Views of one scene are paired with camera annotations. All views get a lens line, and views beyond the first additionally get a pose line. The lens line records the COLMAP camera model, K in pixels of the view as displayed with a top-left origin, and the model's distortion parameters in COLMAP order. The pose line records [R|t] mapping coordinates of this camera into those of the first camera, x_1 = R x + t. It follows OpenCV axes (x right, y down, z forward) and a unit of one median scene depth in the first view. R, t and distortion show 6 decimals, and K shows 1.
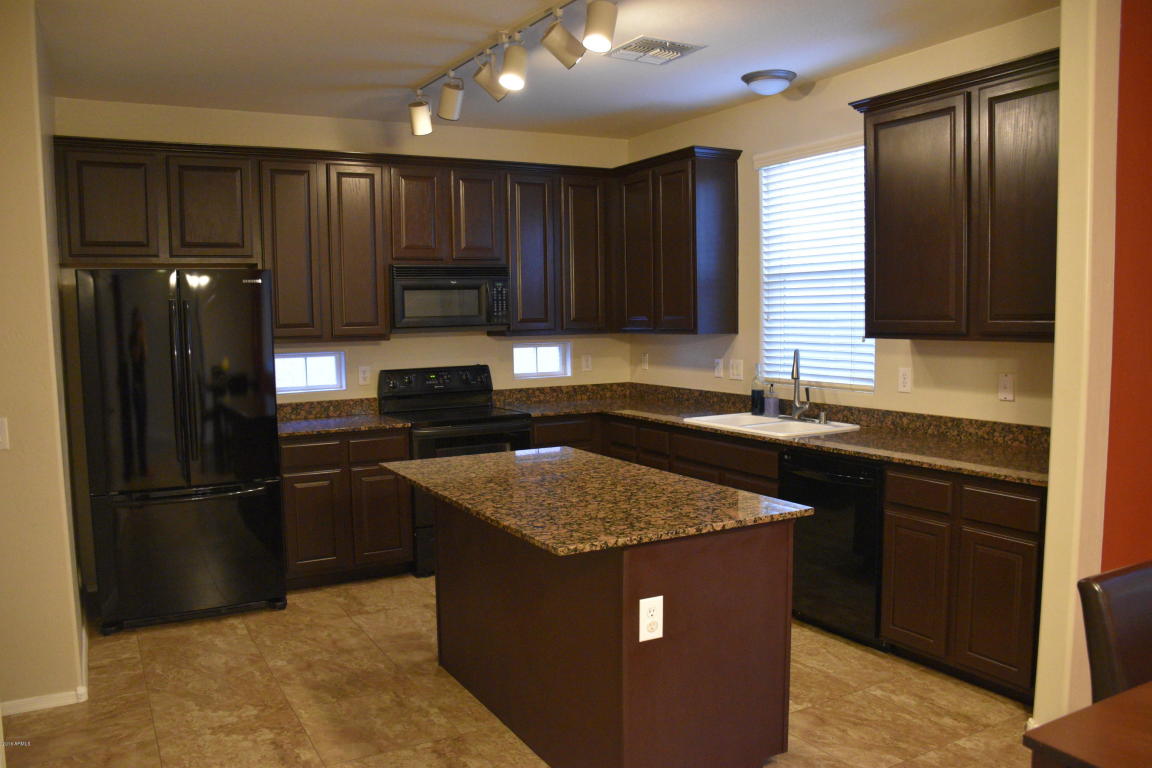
lens RADIAL K [[899.7, 0, 574.3], [0, 899.7, 396.7], [0, 0, 1]] dist [-0.134424, 0.082414]
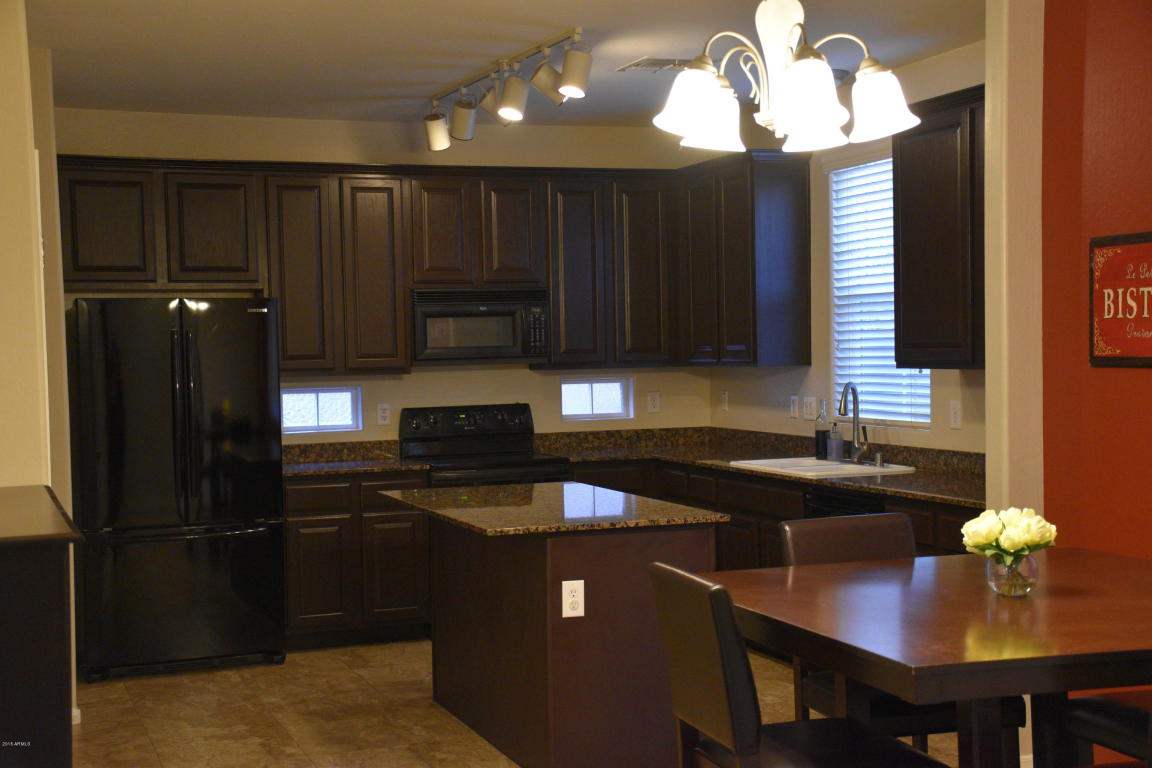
lens RADIAL K [[1537.8, 0, 574.1], [0, 1537.8, 400.9], [0, 0, 1]] dist [0.138513, 0.091035]
pose [[0.989216, 0.001011, -0.146461, 0.192105], [-0.008597, 0.998653, -0.051166, 0.043687], [0.146212, 0.051873, 0.987892, -0.523648]]
